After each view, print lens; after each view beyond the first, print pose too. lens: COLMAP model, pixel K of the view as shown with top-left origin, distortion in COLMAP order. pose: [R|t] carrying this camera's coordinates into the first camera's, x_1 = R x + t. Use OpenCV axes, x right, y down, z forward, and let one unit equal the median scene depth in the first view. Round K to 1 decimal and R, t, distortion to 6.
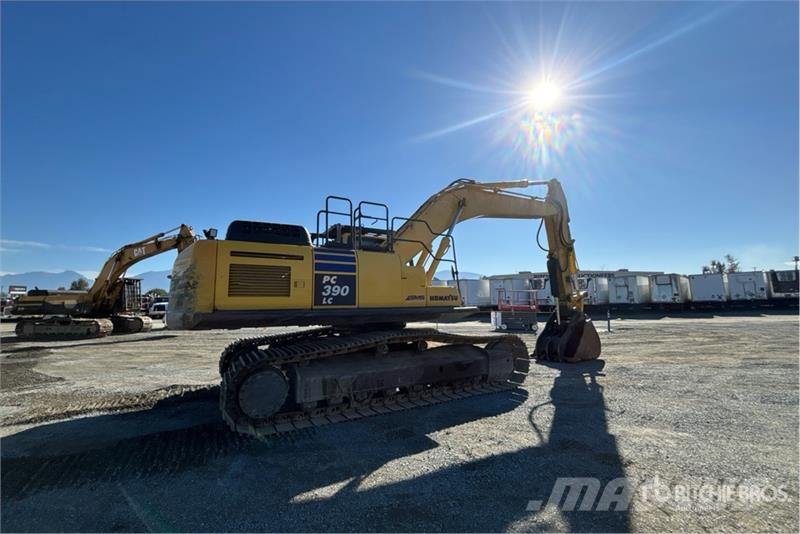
lens RADIAL K [[319.0, 0, 403.4], [0, 319.0, 262.7], [0, 0, 1]] dist [-0.001004, -0.000053]
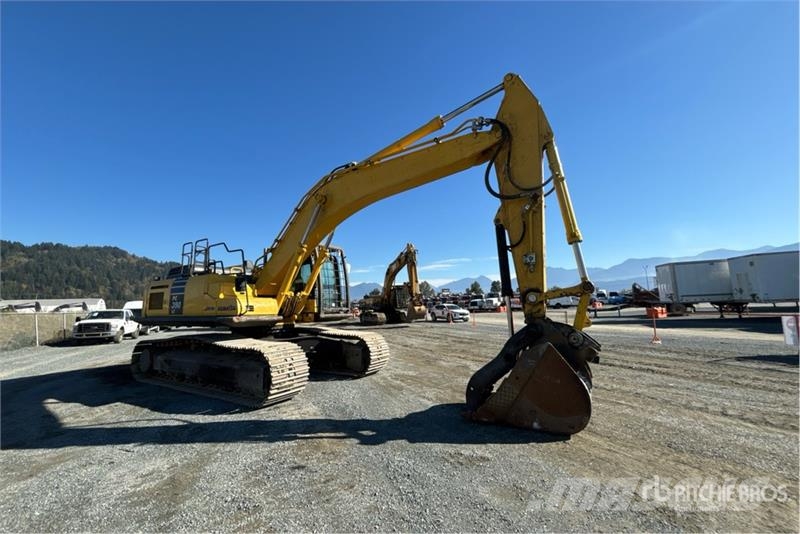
lens RADIAL K [[319.0, 0, 403.4], [0, 319.0, 262.7], [0, 0, 1]] dist [-0.001004, -0.000053]
pose [[0.485348, -0.113897, -0.866871, 0.499690], [0.133197, 0.989538, -0.055439, 0.033815], [0.864116, -0.088558, 0.495441, 0.345250]]
